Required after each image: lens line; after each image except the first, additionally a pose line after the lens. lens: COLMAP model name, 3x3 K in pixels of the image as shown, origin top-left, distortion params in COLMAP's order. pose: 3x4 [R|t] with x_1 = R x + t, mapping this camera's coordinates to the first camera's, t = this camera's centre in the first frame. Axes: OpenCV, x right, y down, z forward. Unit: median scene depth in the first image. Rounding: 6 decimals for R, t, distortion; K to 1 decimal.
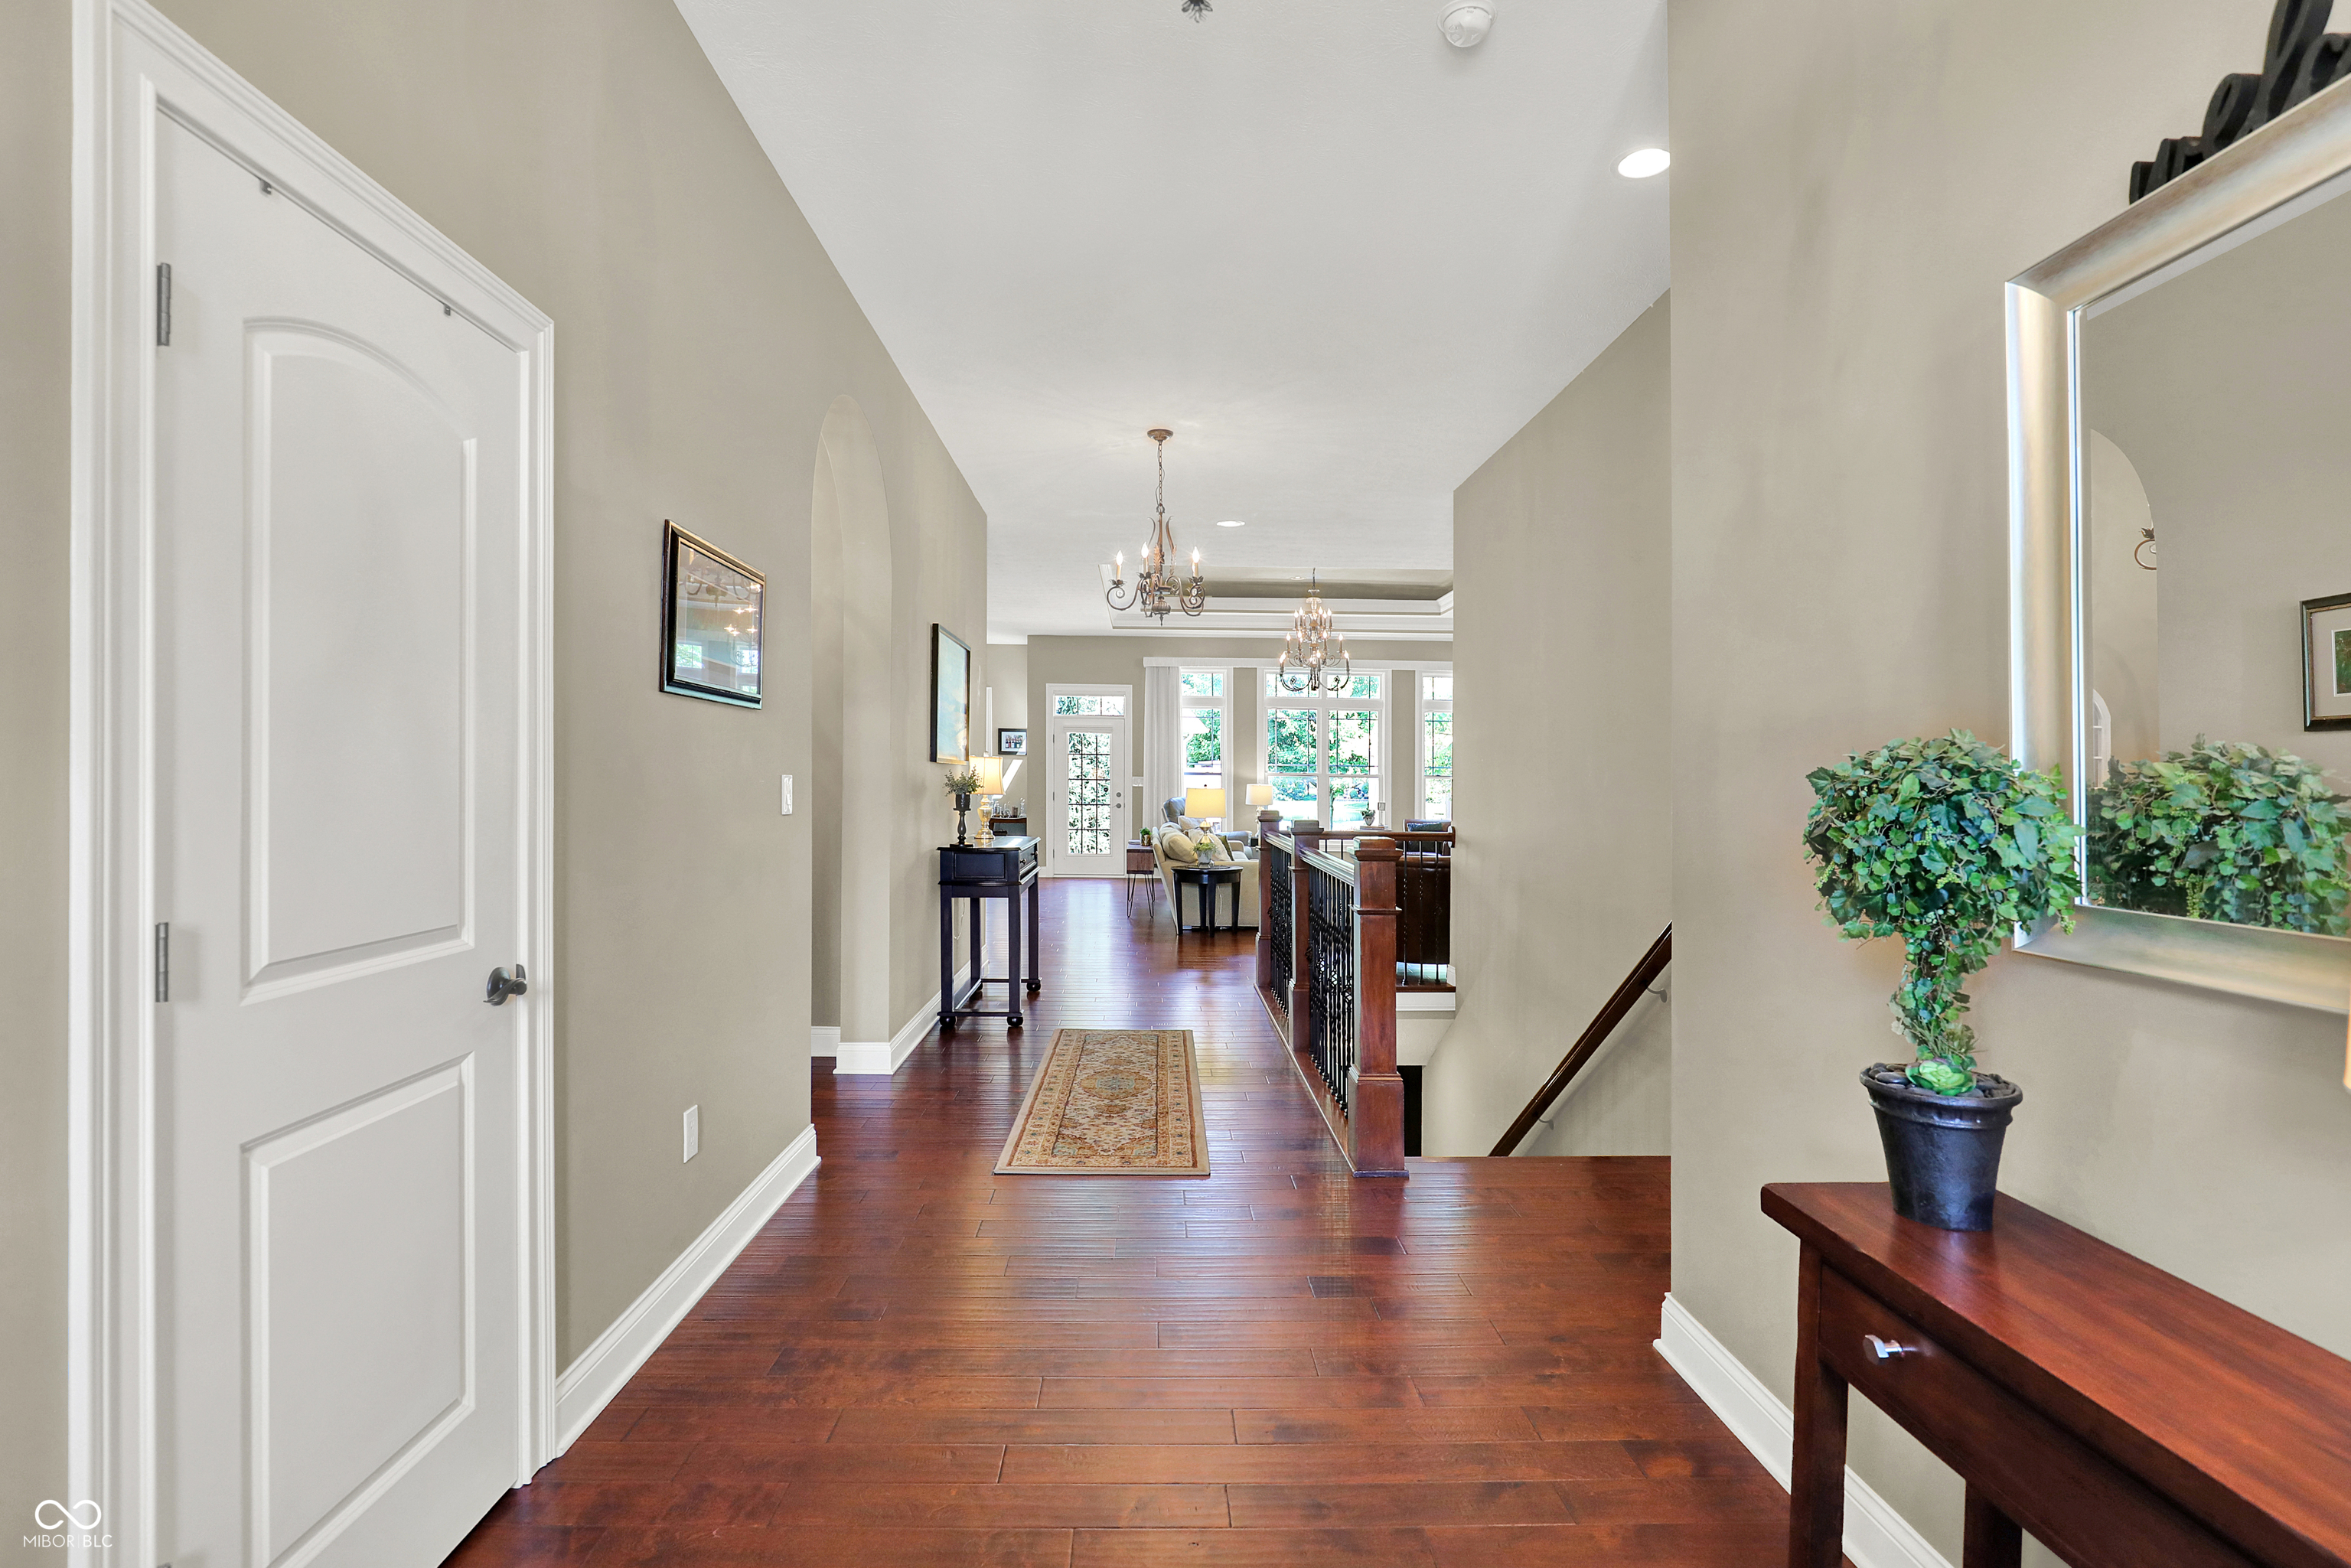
lens RADIAL K [[1115.4, 0, 1176.6], [0, 1115.4, 776.2], [0, 0, 1]] dist [-0.031845, 0.005704]
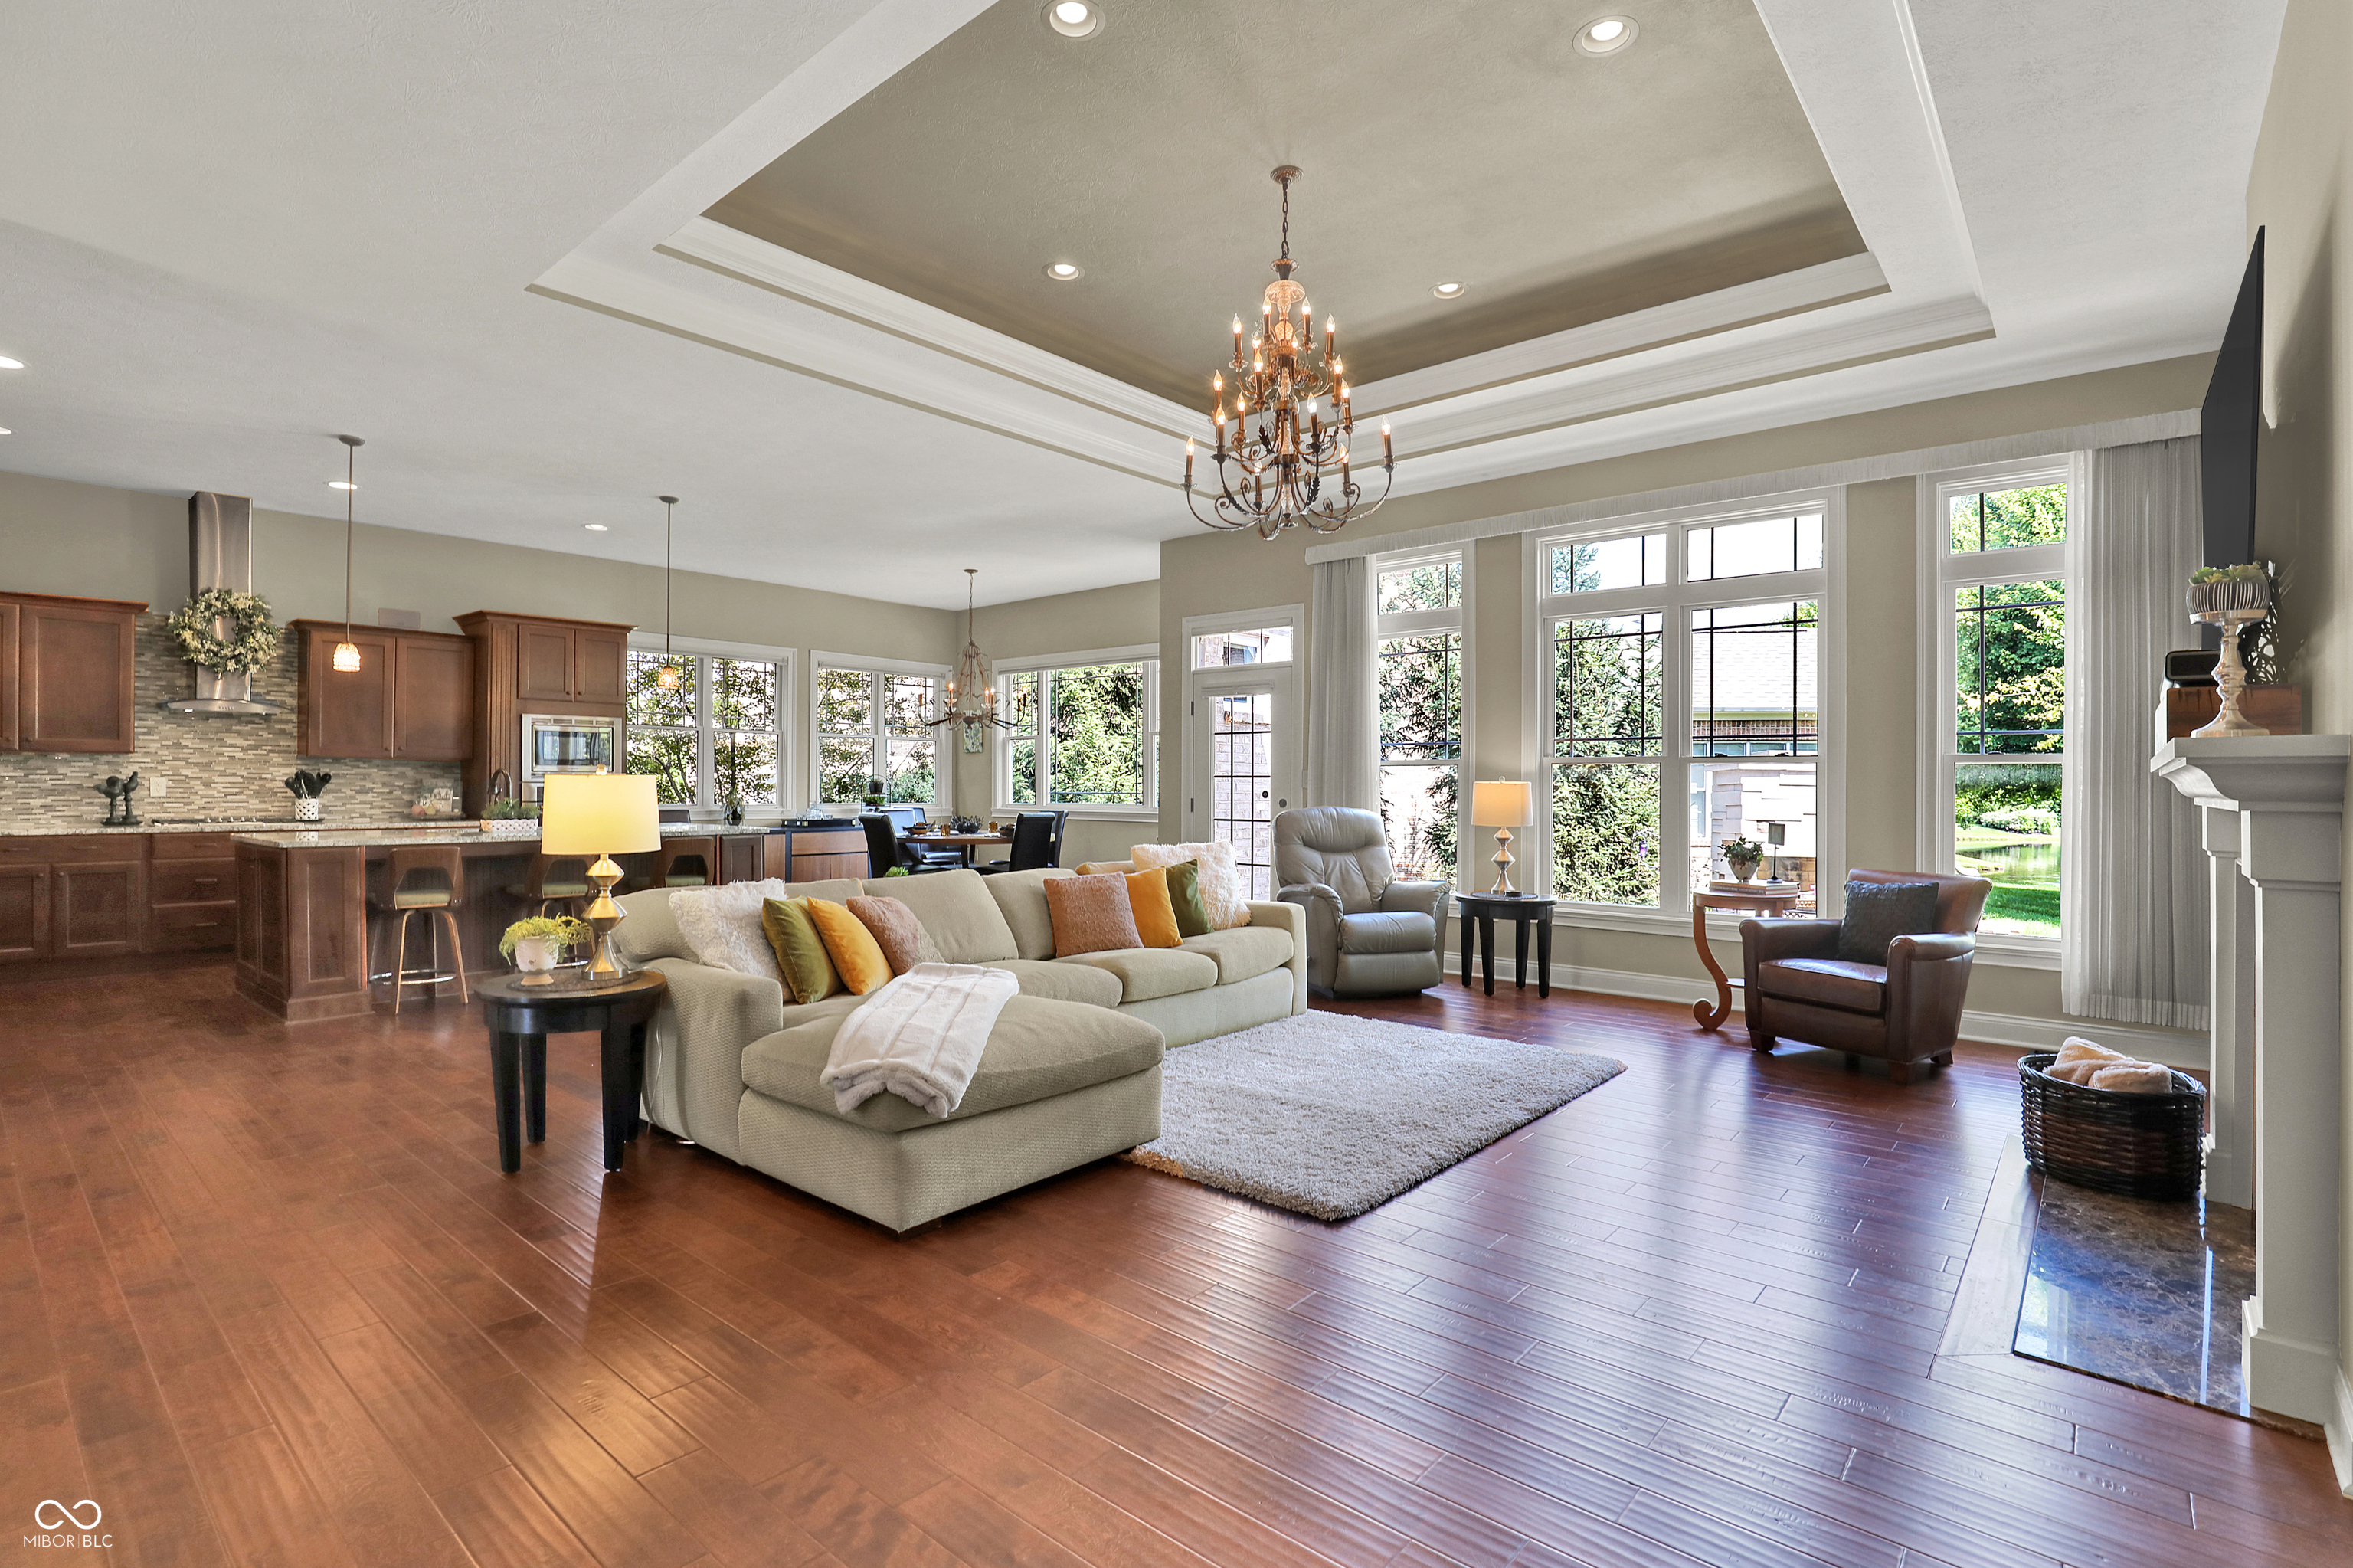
lens RADIAL K [[1116.4, 0, 1189.2], [0, 1116.4, 789.2], [0, 0, 1]] dist [-0.031845, 0.005704]
pose [[0.744998, -0.009321, -0.667001, 0.278539], [0.008228, 0.999955, -0.004783, 0.010792], [0.667016, -0.001925, 0.745041, 0.557877]]
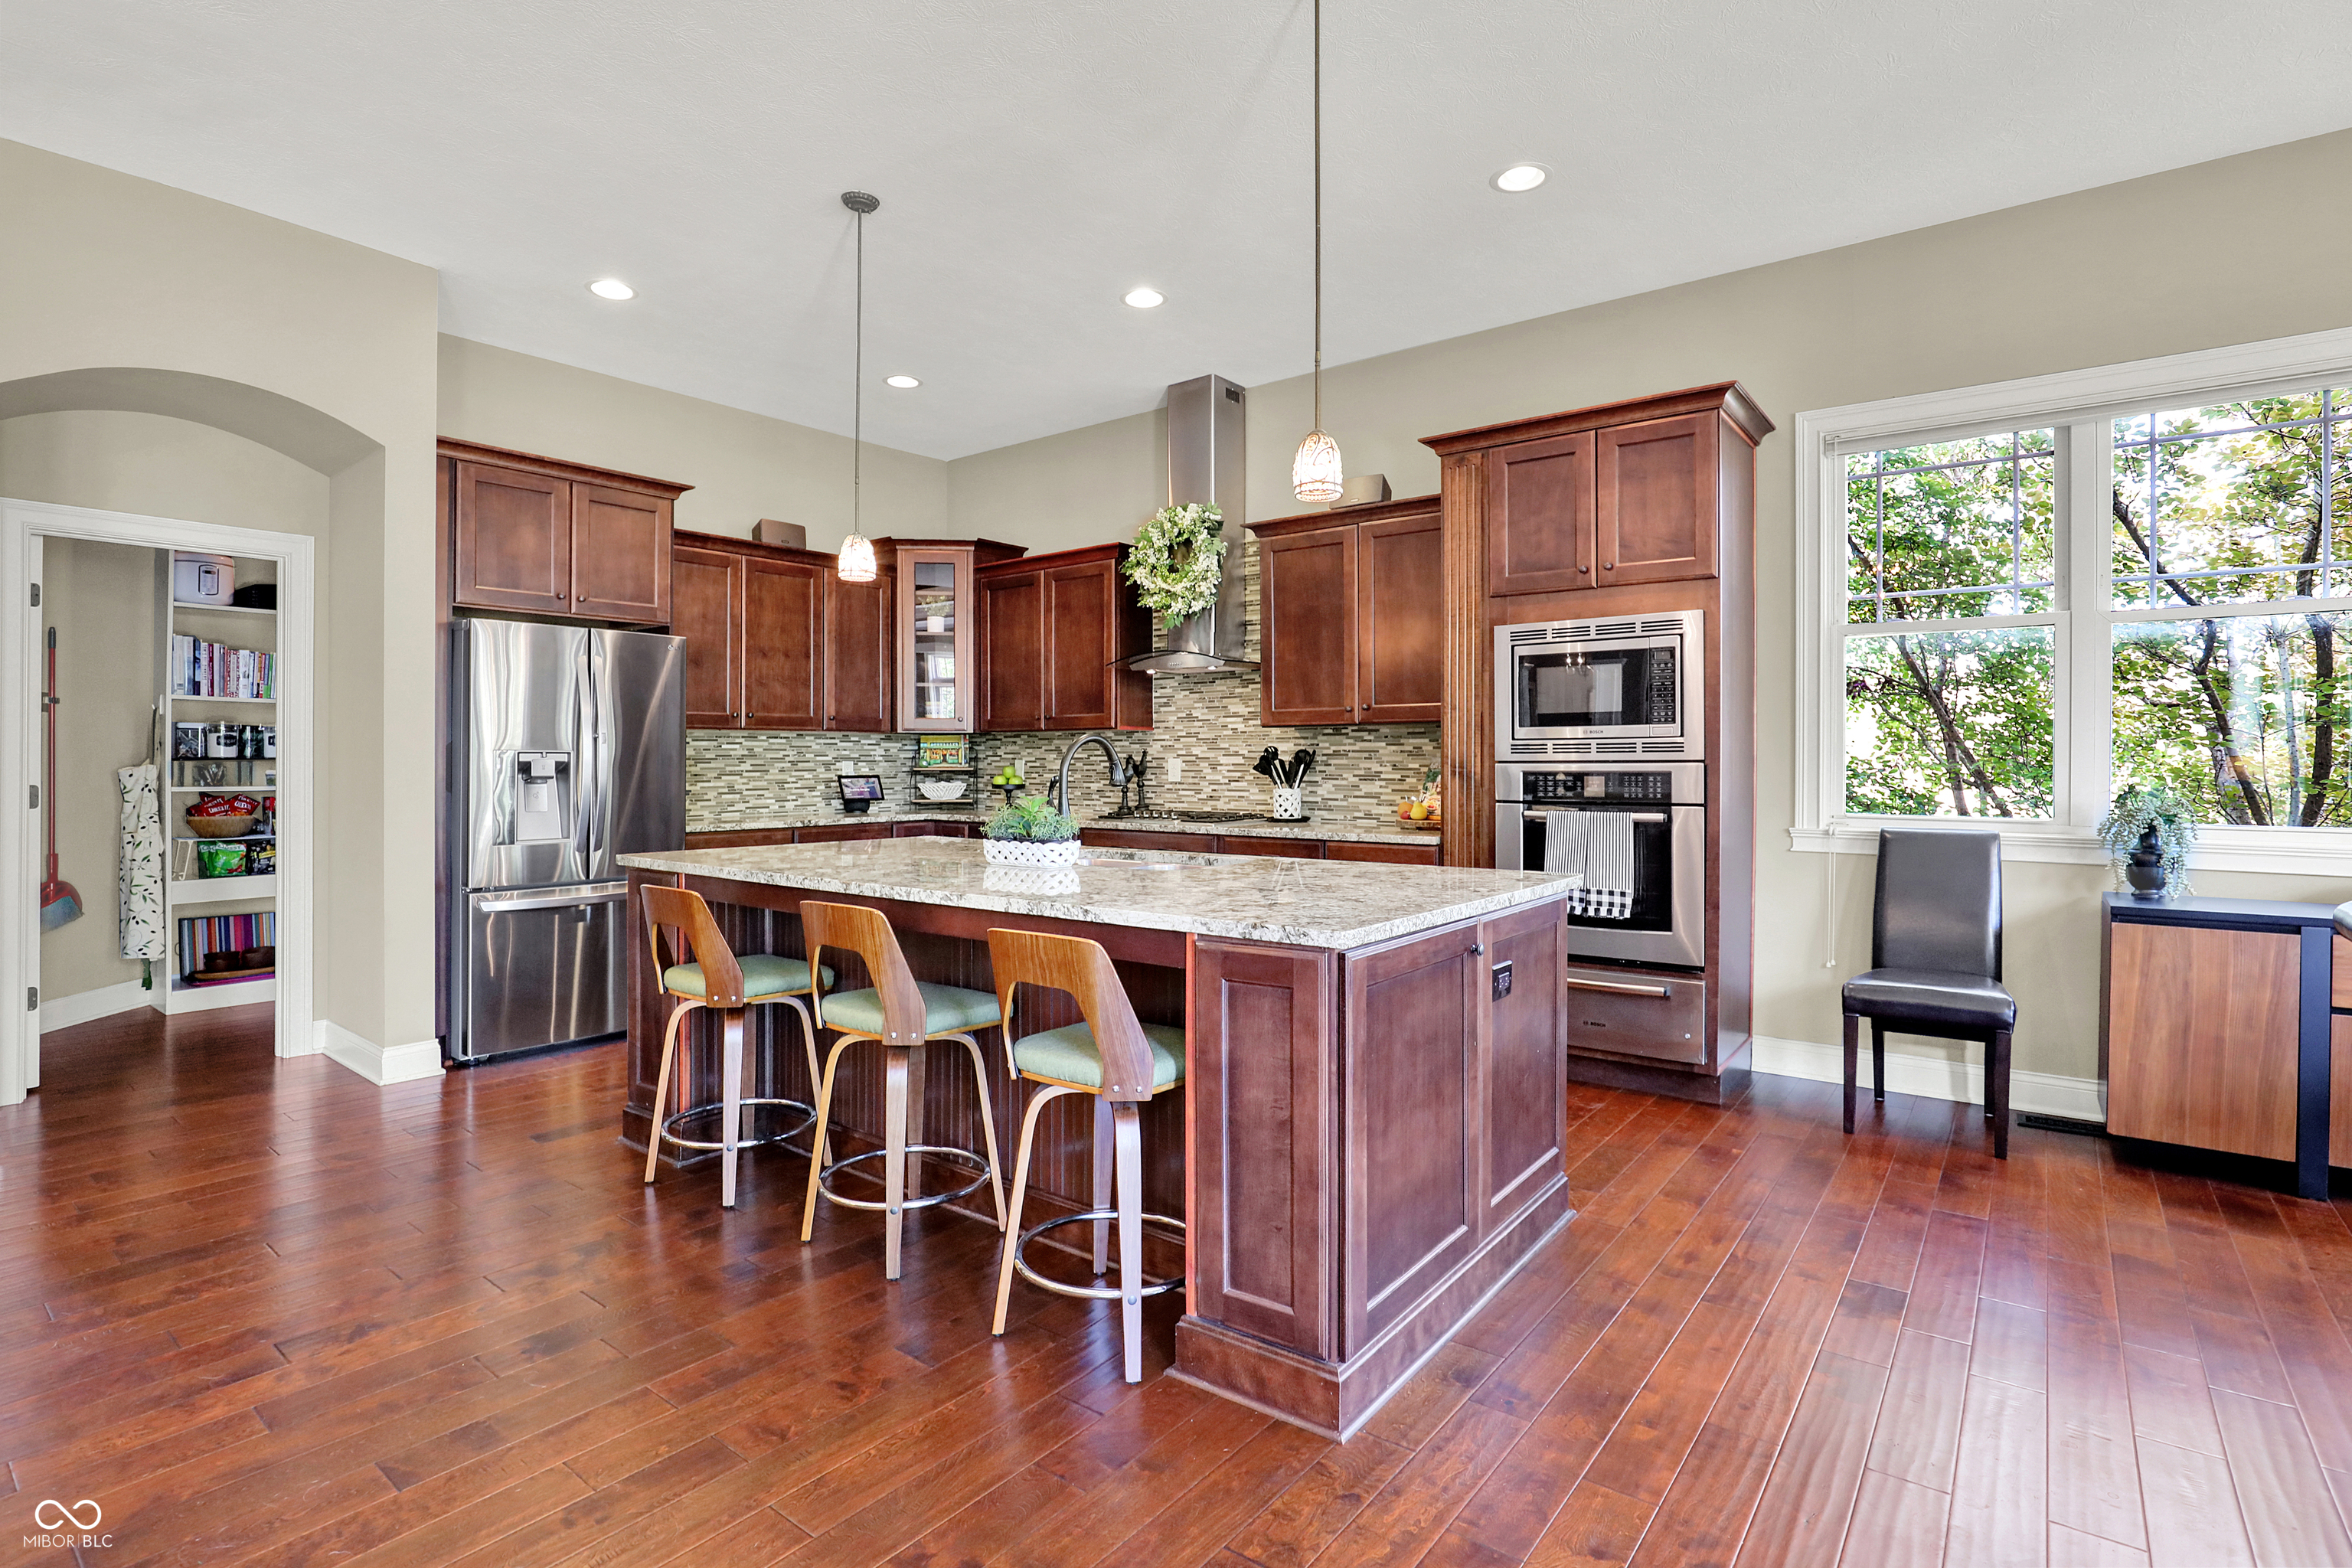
lens RADIAL K [[1115.9, 0, 1182.9], [0, 1115.9, 775.1], [0, 0, 1]] dist [-0.031845, 0.005704]
pose [[-0.632918, -0.008067, -0.774177, -0.088377], [-0.009786, 0.999949, -0.002419, 0.006454], [0.774157, 0.006045, -0.632965, 0.877145]]
